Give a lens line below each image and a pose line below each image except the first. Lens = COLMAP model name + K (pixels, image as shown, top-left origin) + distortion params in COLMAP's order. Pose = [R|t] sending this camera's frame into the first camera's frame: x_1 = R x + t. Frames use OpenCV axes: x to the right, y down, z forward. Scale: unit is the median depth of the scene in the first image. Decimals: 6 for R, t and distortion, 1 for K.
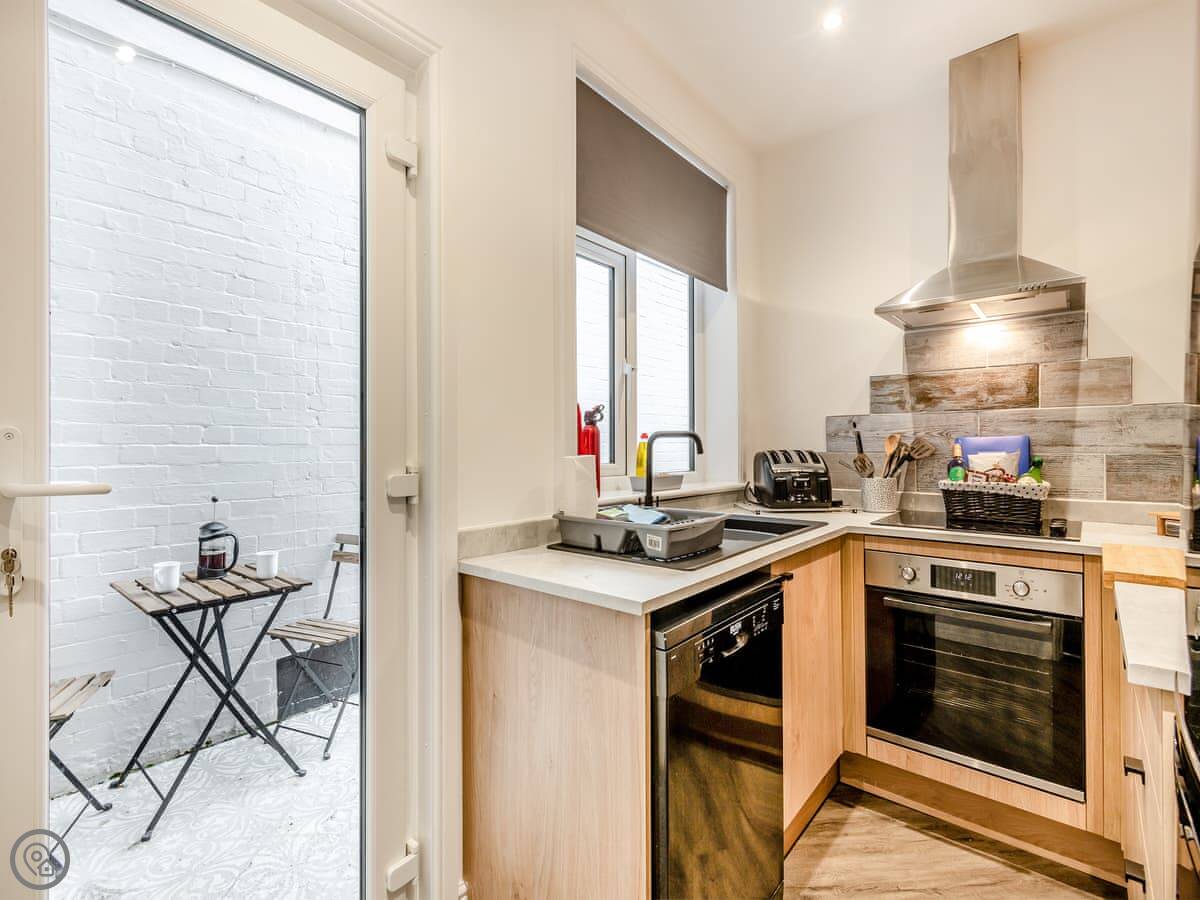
lens RADIAL K [[552.7, 0, 600.2], [0, 552.7, 447.5], [0, 0, 1]] dist [0.006029, -0.001891]
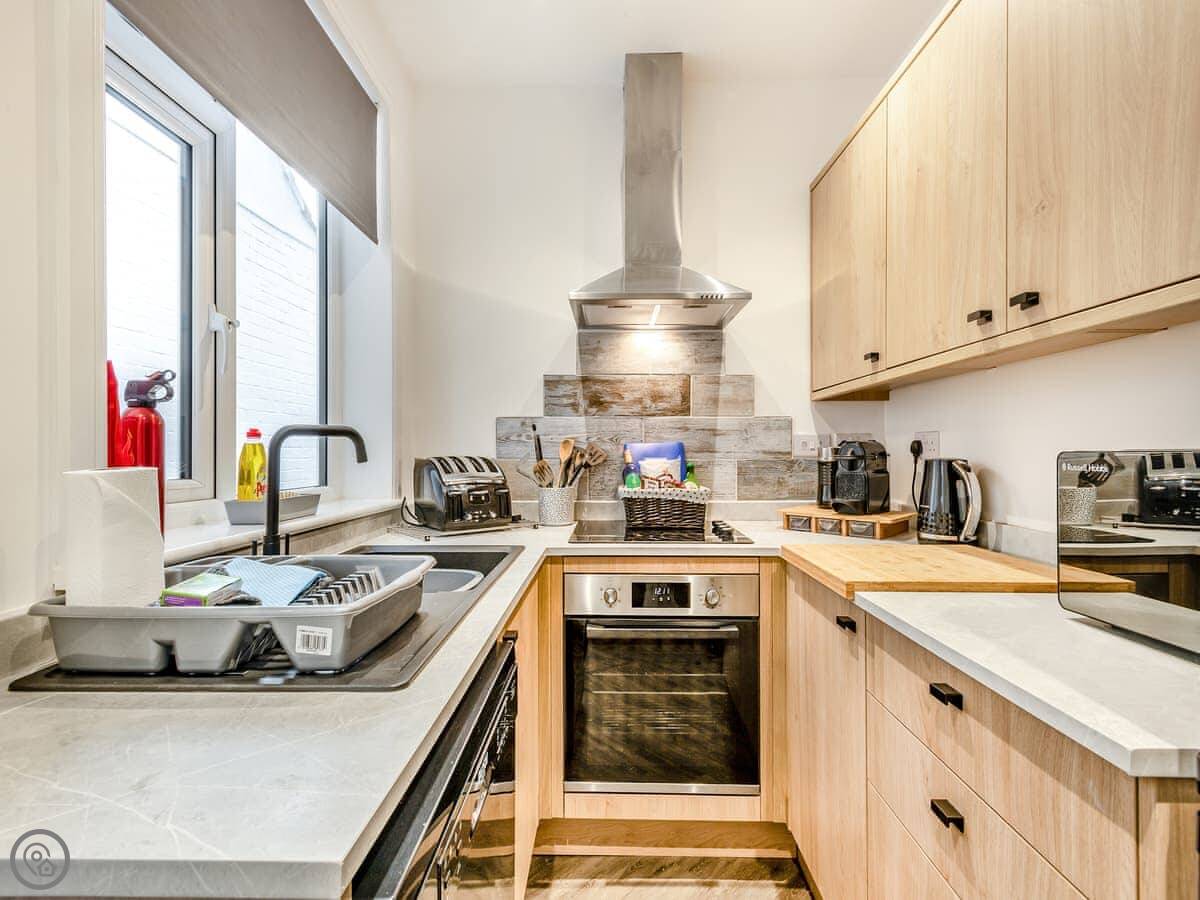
lens RADIAL K [[552.7, 0, 604.2], [0, 552.7, 451.9], [0, 0, 1]] dist [0.006029, -0.001891]
pose [[0.769586, 0.004784, 0.638525, -0.014210], [-0.002188, 0.999986, -0.004855, 0.002132], [-0.638539, 0.002340, 0.769586, 0.301068]]
